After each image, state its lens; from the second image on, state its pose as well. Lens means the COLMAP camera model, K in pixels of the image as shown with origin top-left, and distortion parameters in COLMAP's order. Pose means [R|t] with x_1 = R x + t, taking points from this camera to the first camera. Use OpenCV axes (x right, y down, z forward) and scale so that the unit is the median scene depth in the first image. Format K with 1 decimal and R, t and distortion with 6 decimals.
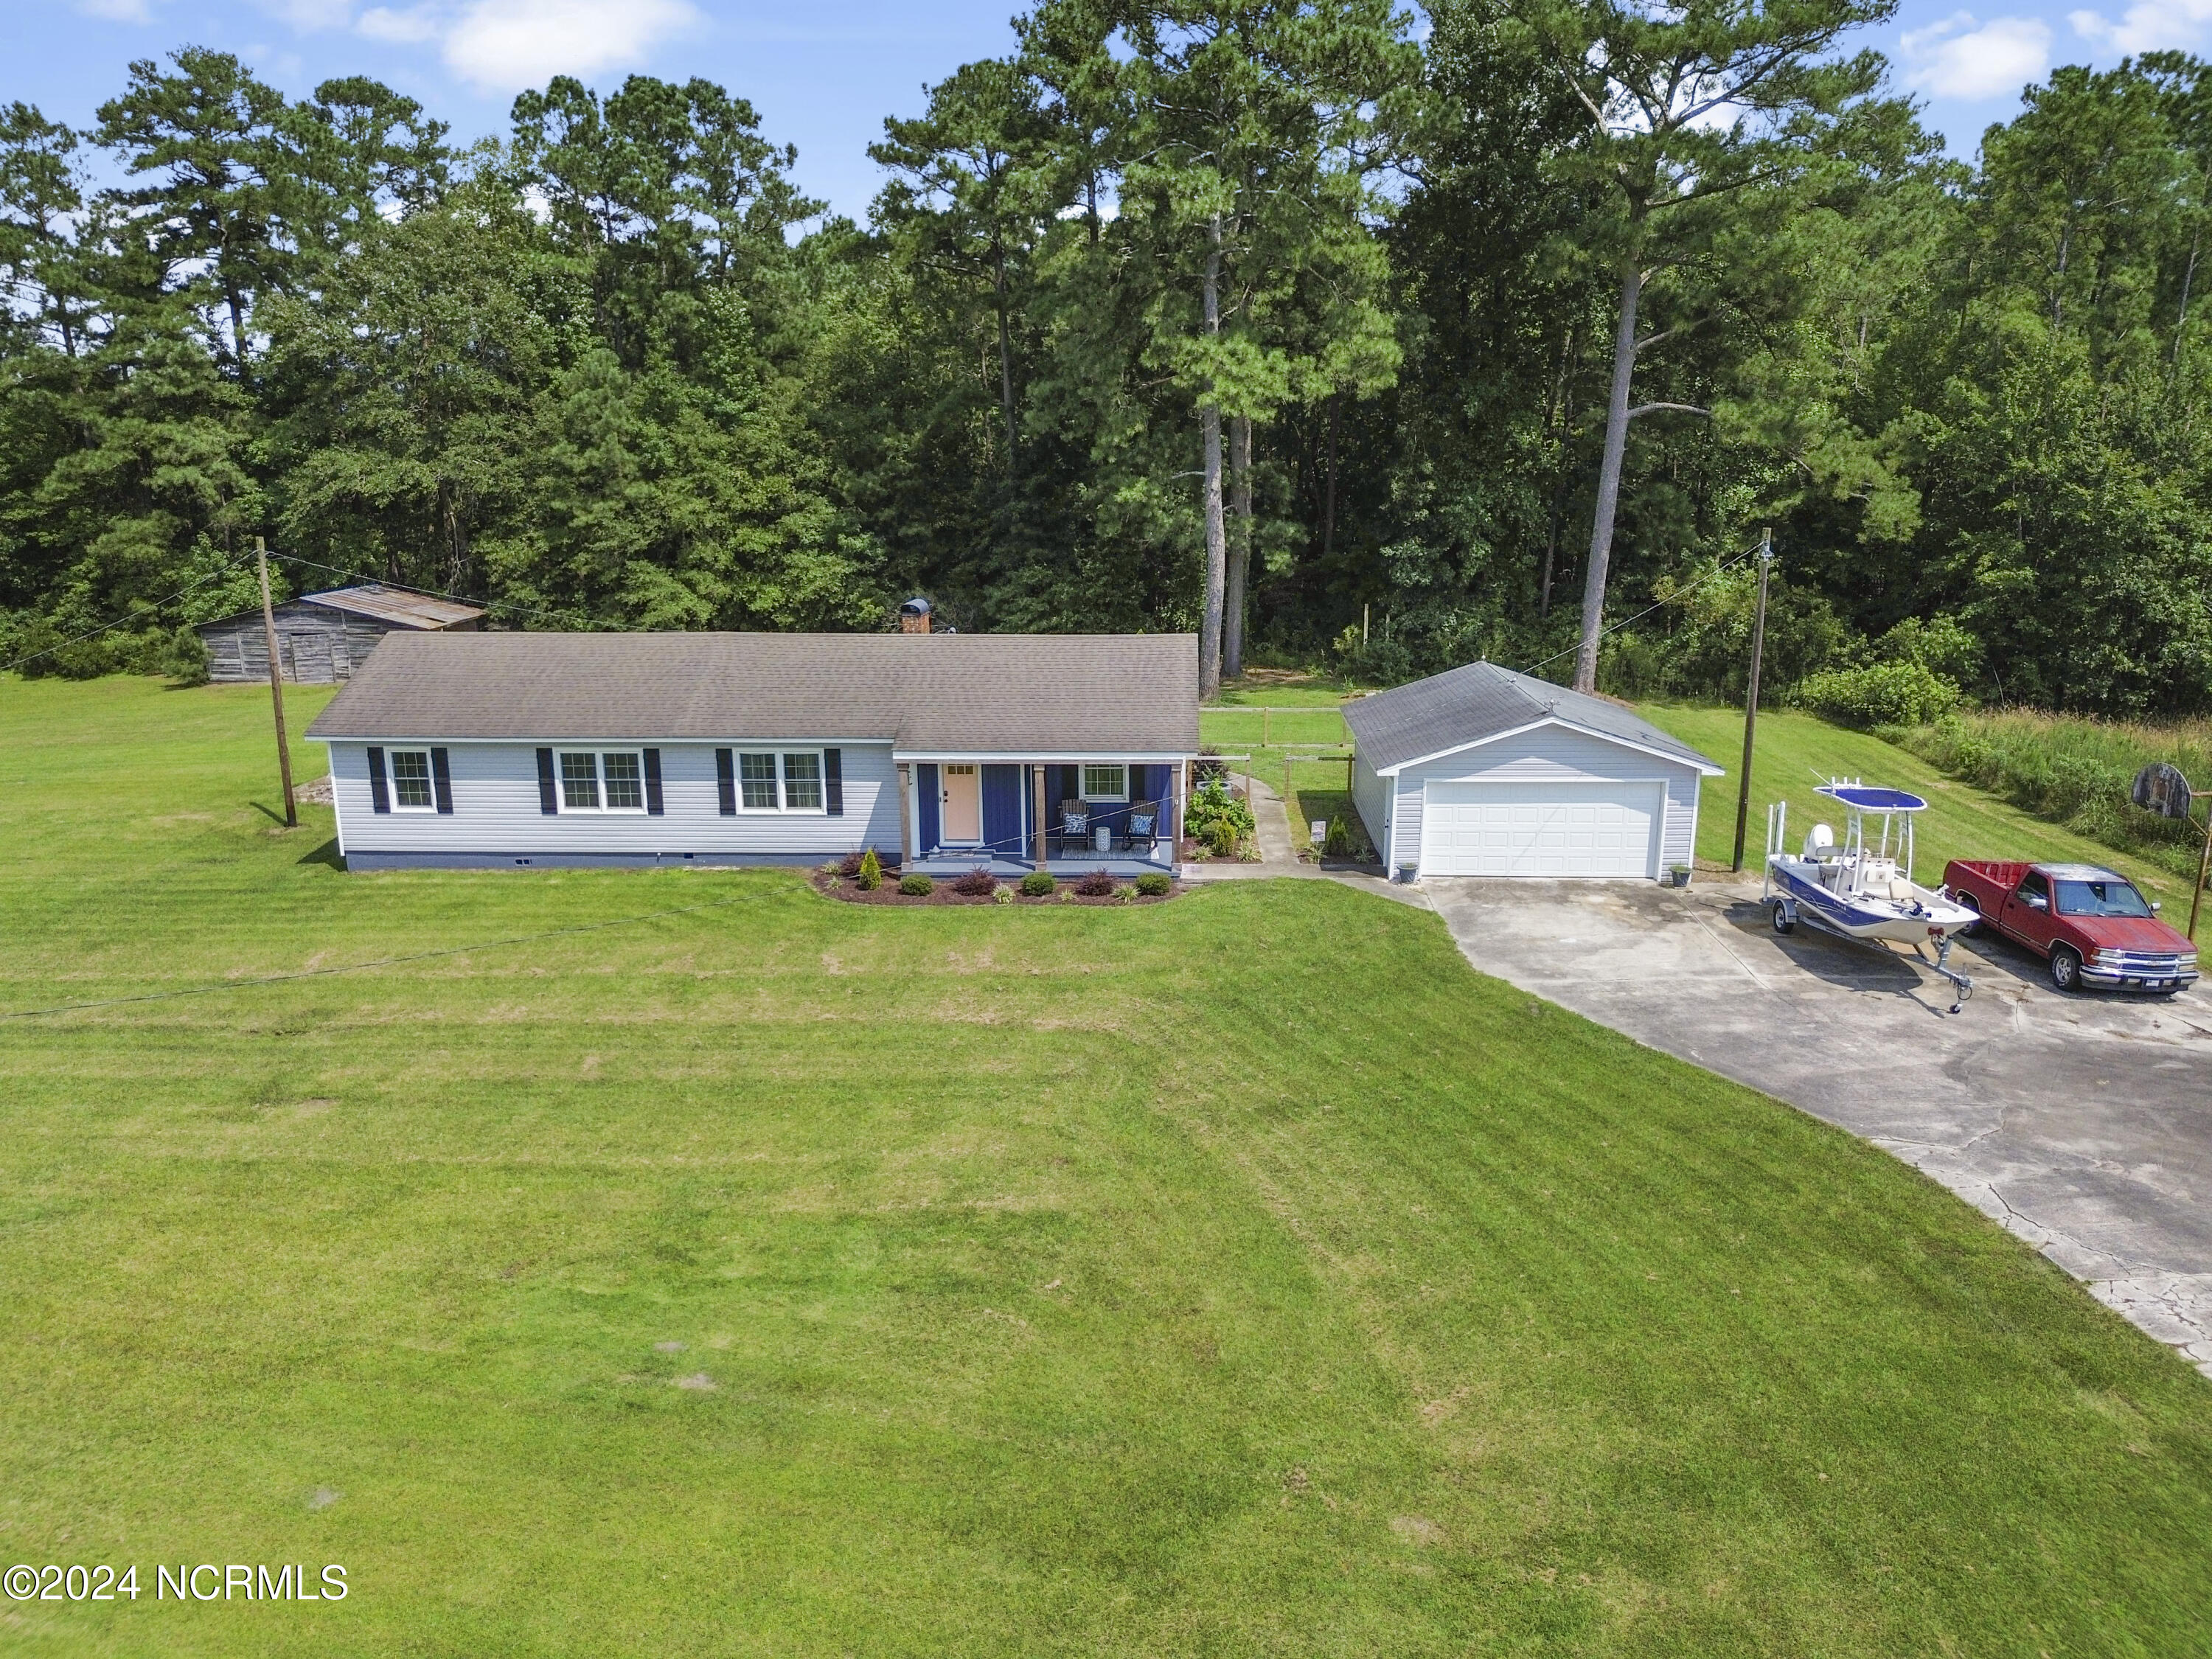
lens RADIAL K [[1566.1, 0, 1109.1], [0, 1566.1, 832.7], [0, 0, 1]] dist [0.070285, -0.076814]
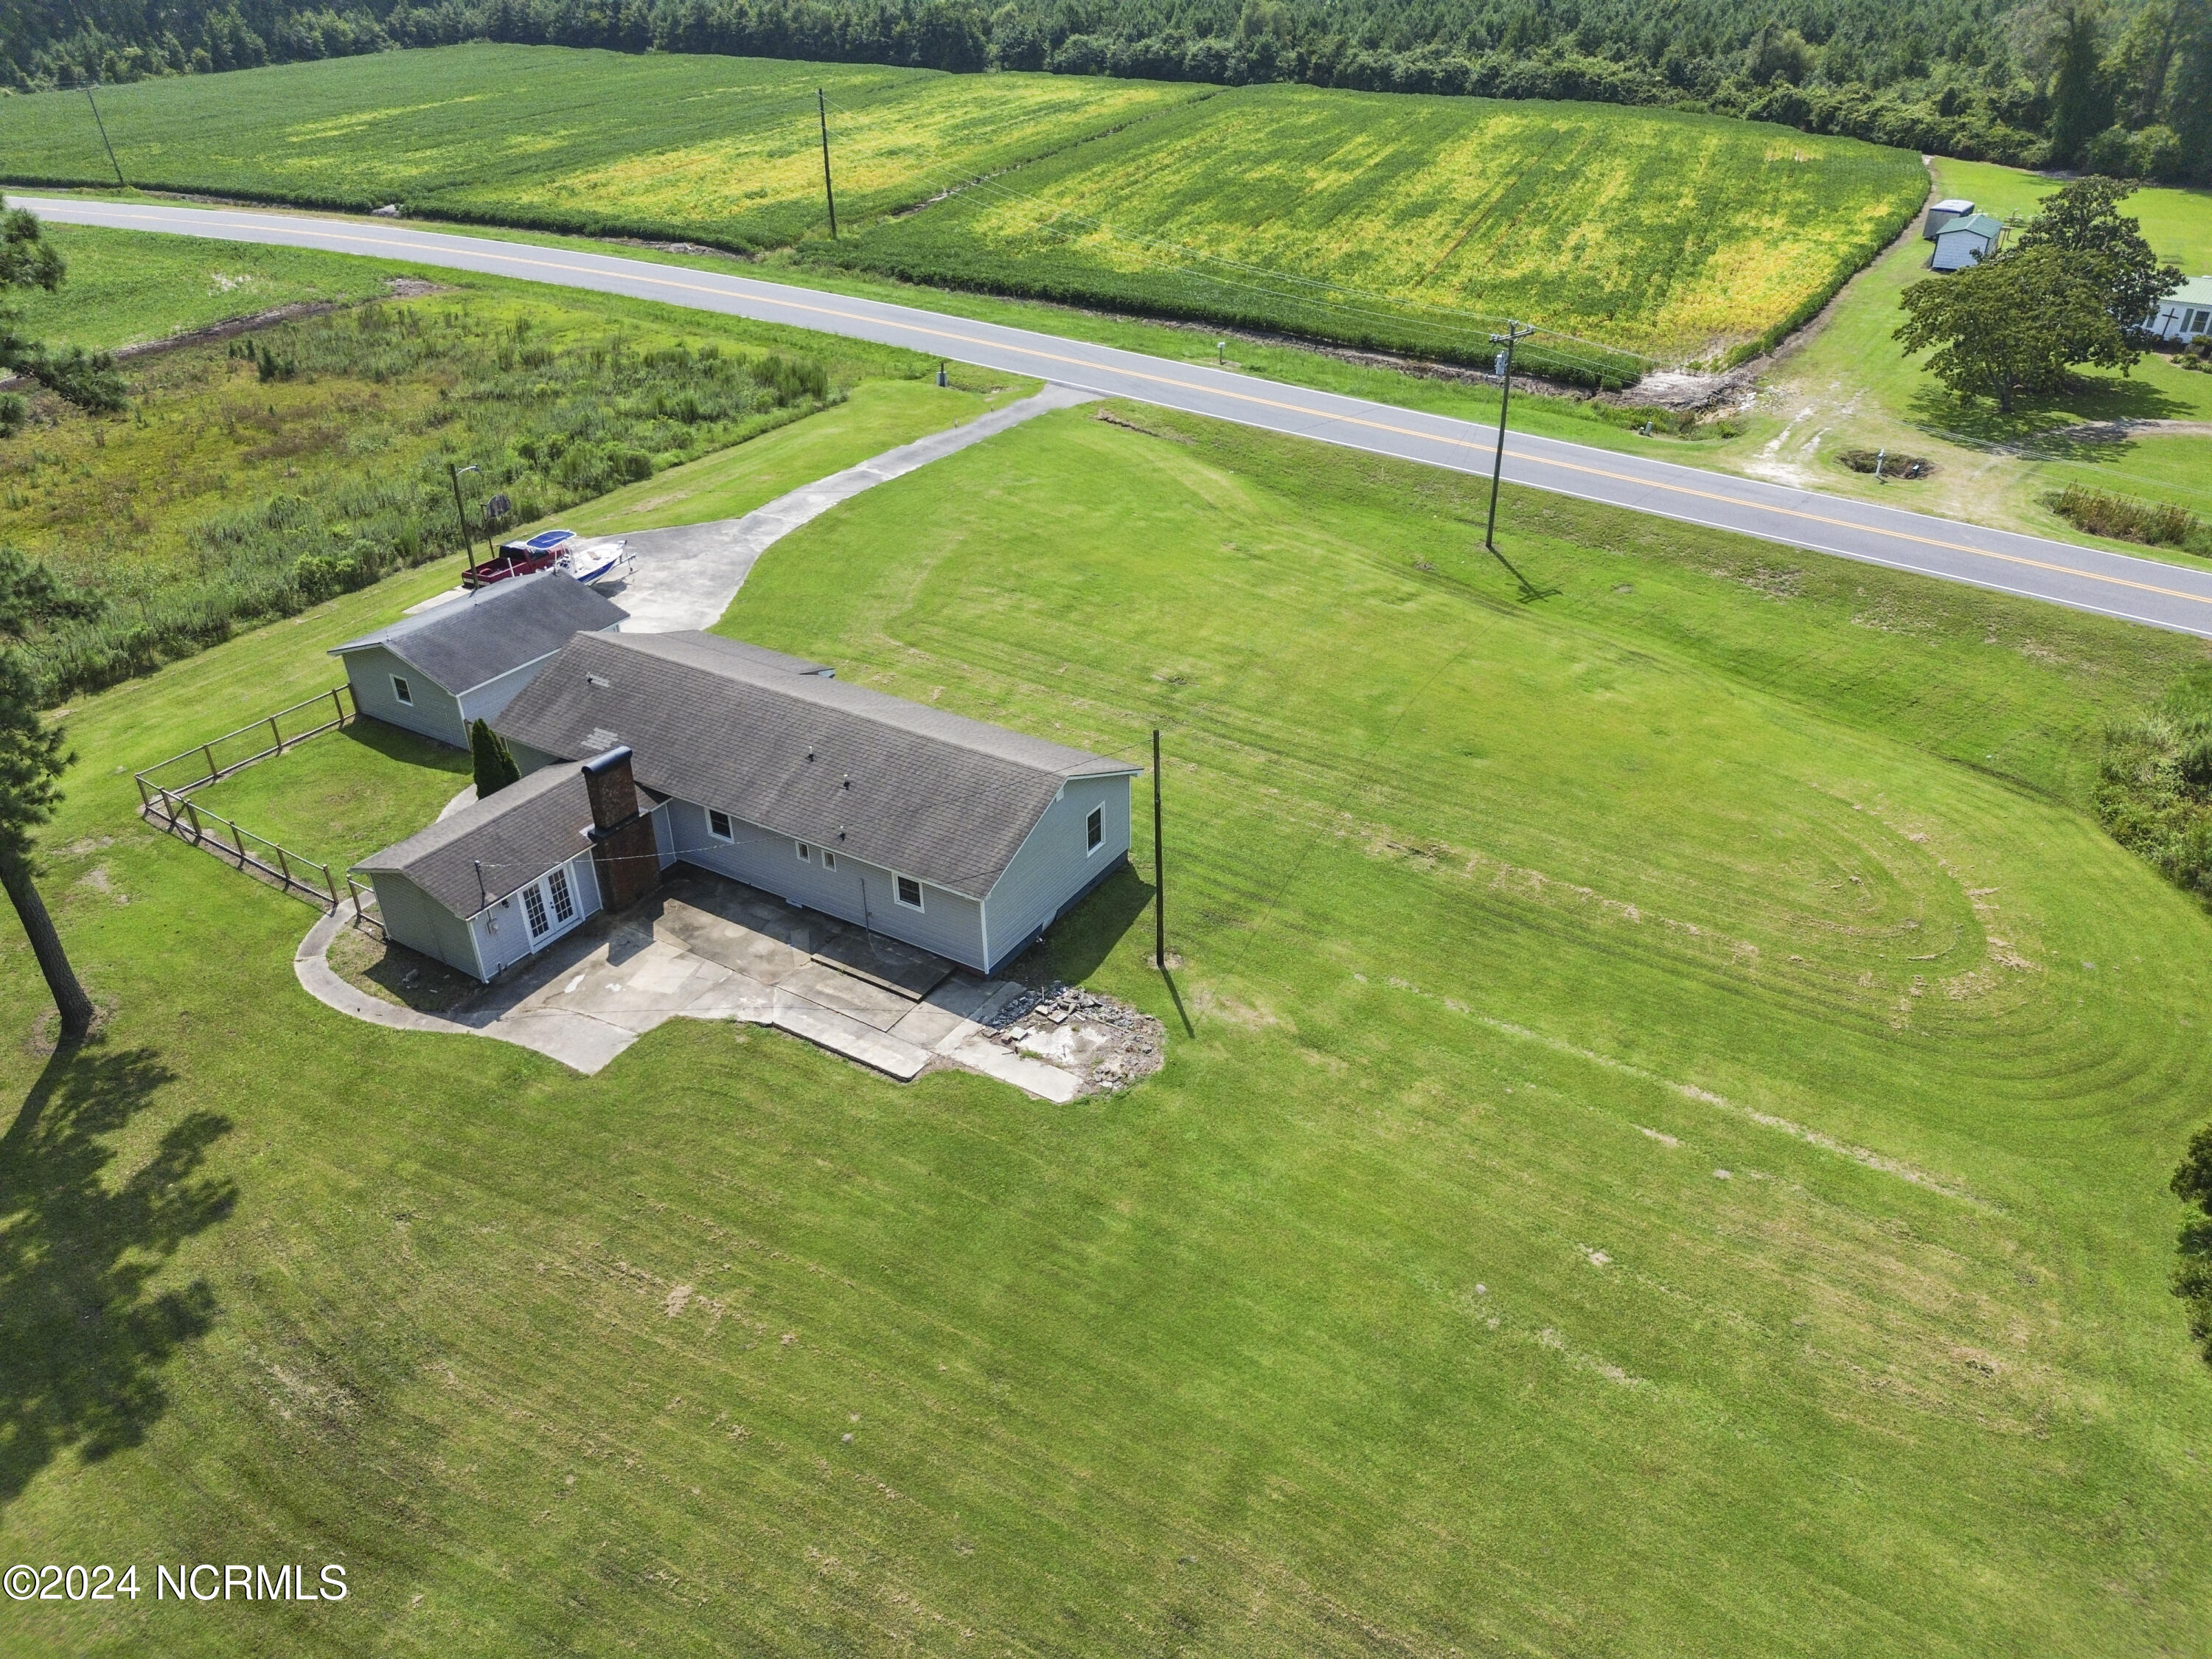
lens RADIAL K [[1577.0, 0, 1106.0], [0, 1577.0, 829.5], [0, 0, 1]] dist [0.073134, -0.075661]
pose [[-0.877104, -0.229826, 0.421744, -1.066666], [0.132995, 0.727536, 0.673055, -0.954768], [-0.461520, 0.646430, -0.607559, 1.884491]]
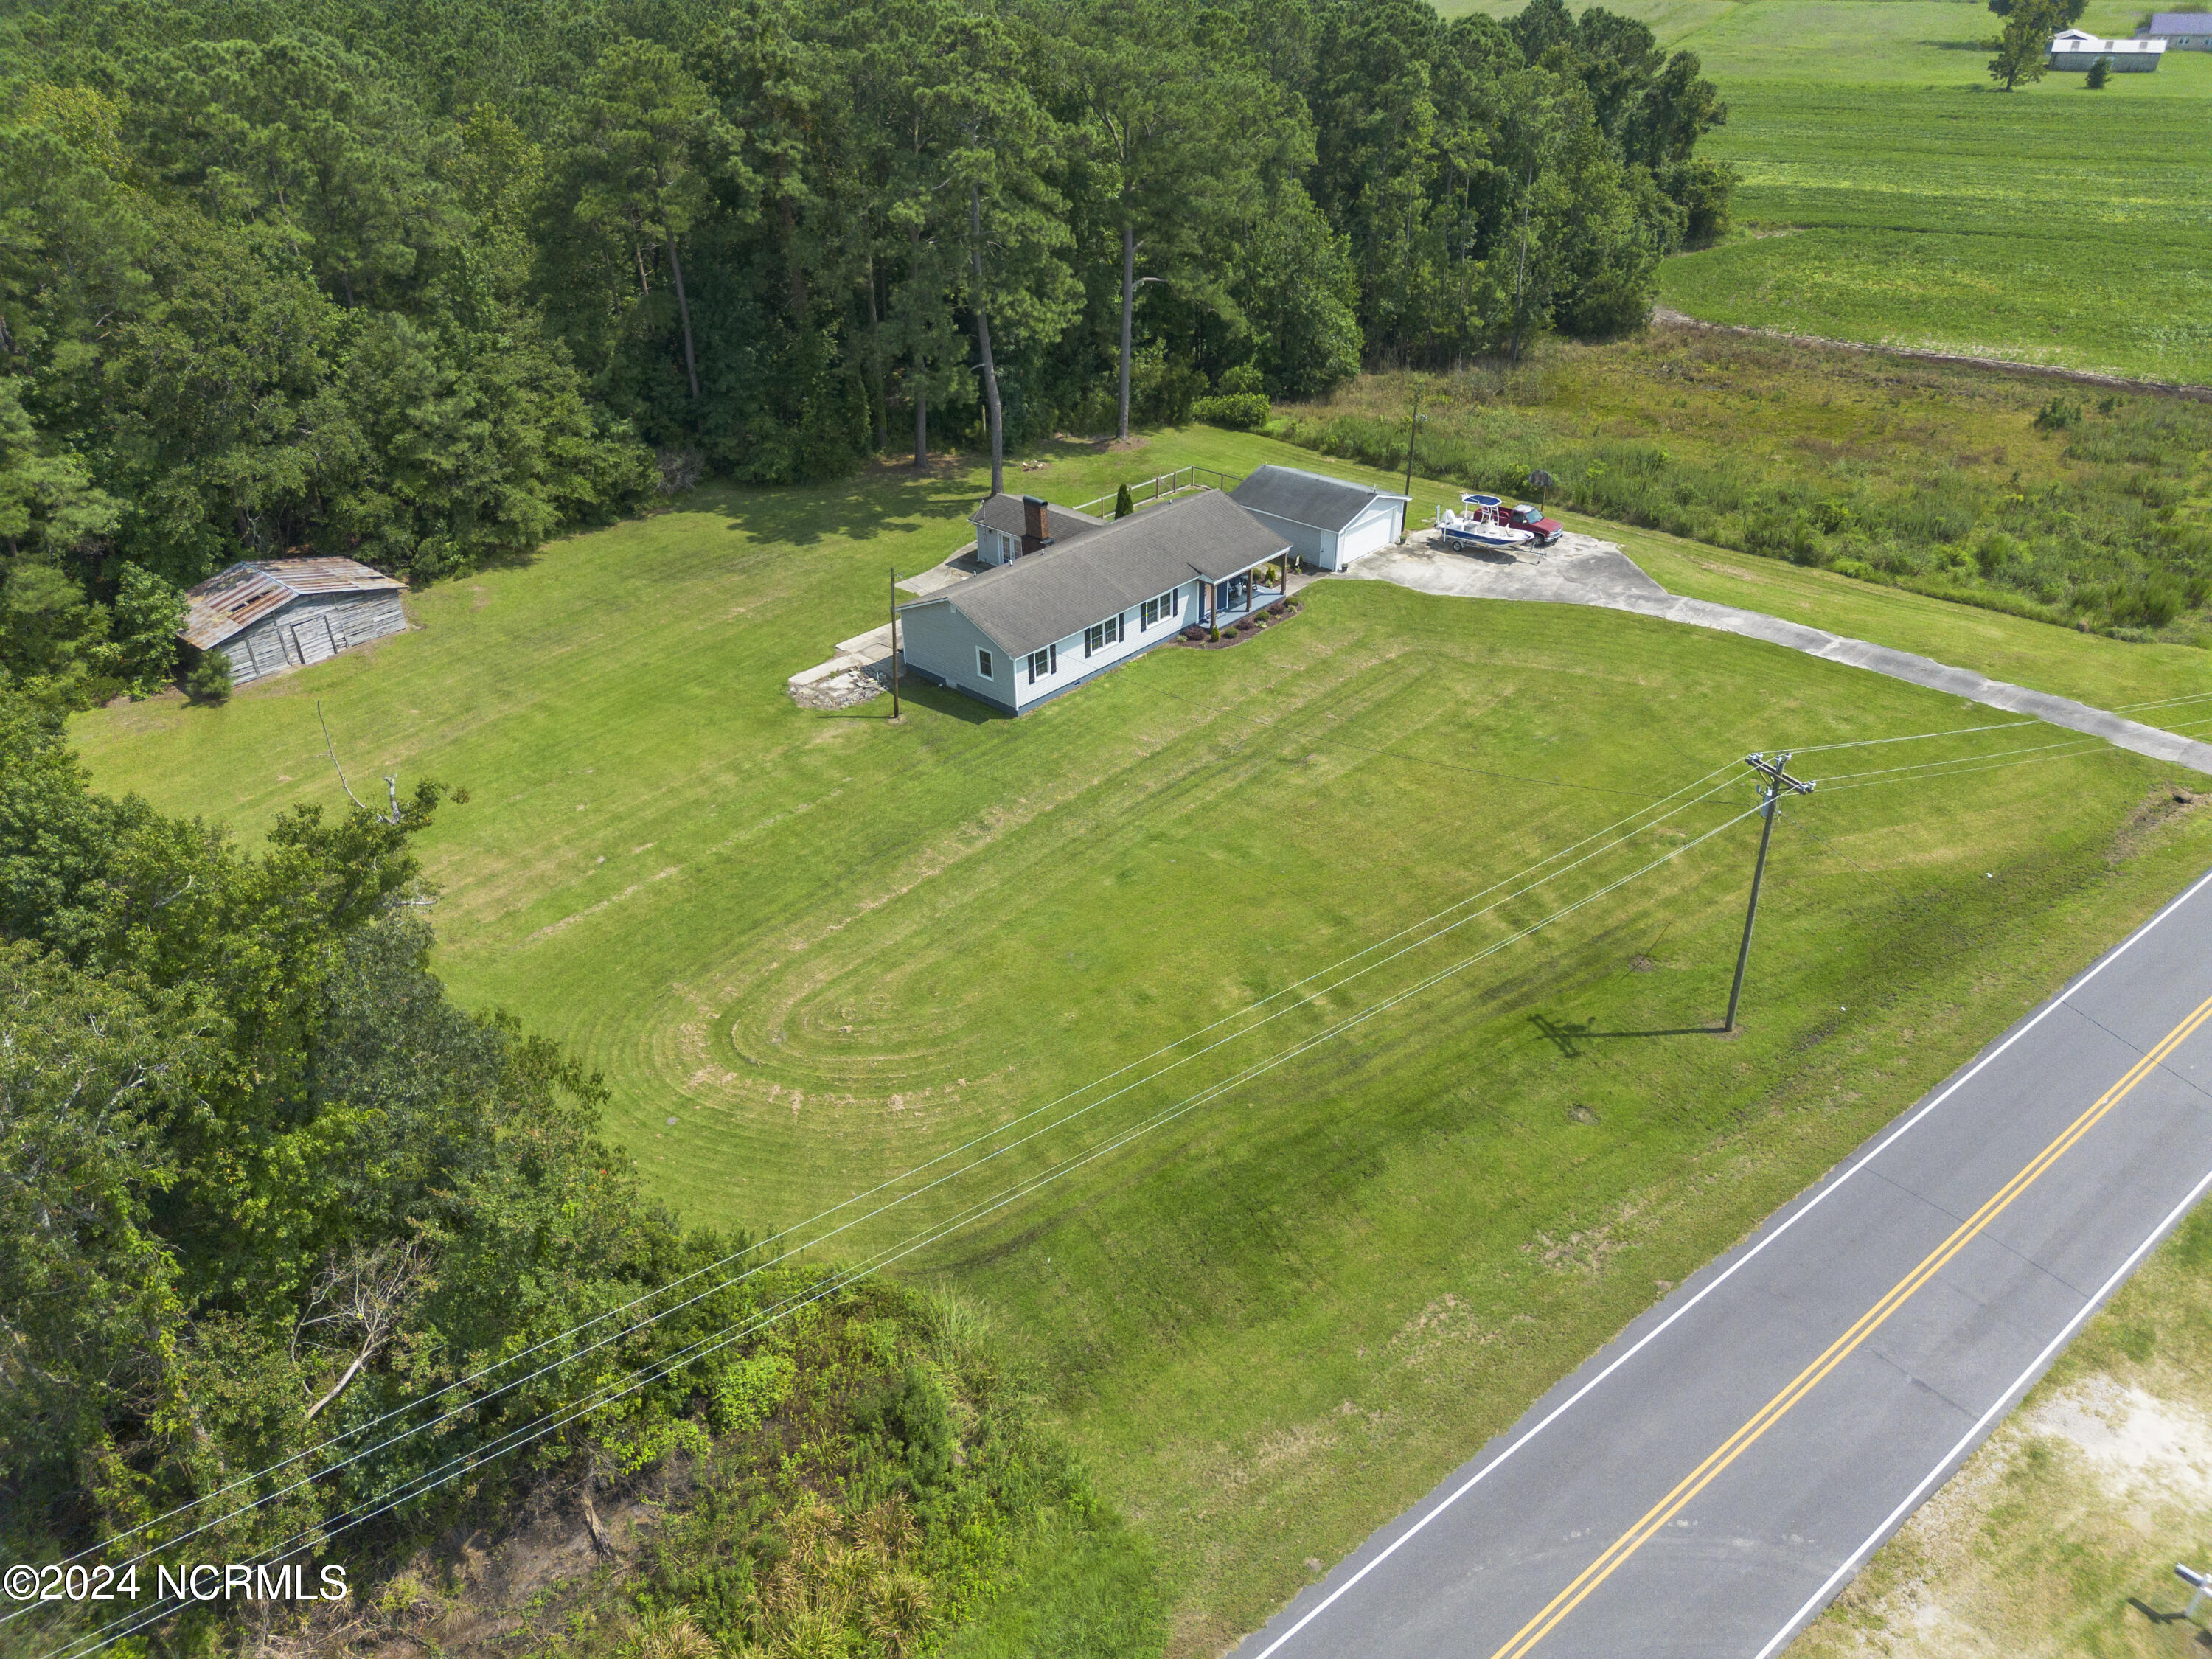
lens RADIAL K [[1577.0, 0, 1106.0], [0, 1577.0, 829.5], [0, 0, 1]] dist [0.073134, -0.075661]
pose [[0.636257, -0.400181, 0.659569, -1.848381], [0.192194, 0.910210, 0.366851, -0.580097], [-0.747153, -0.106647, 0.656040, -0.443612]]
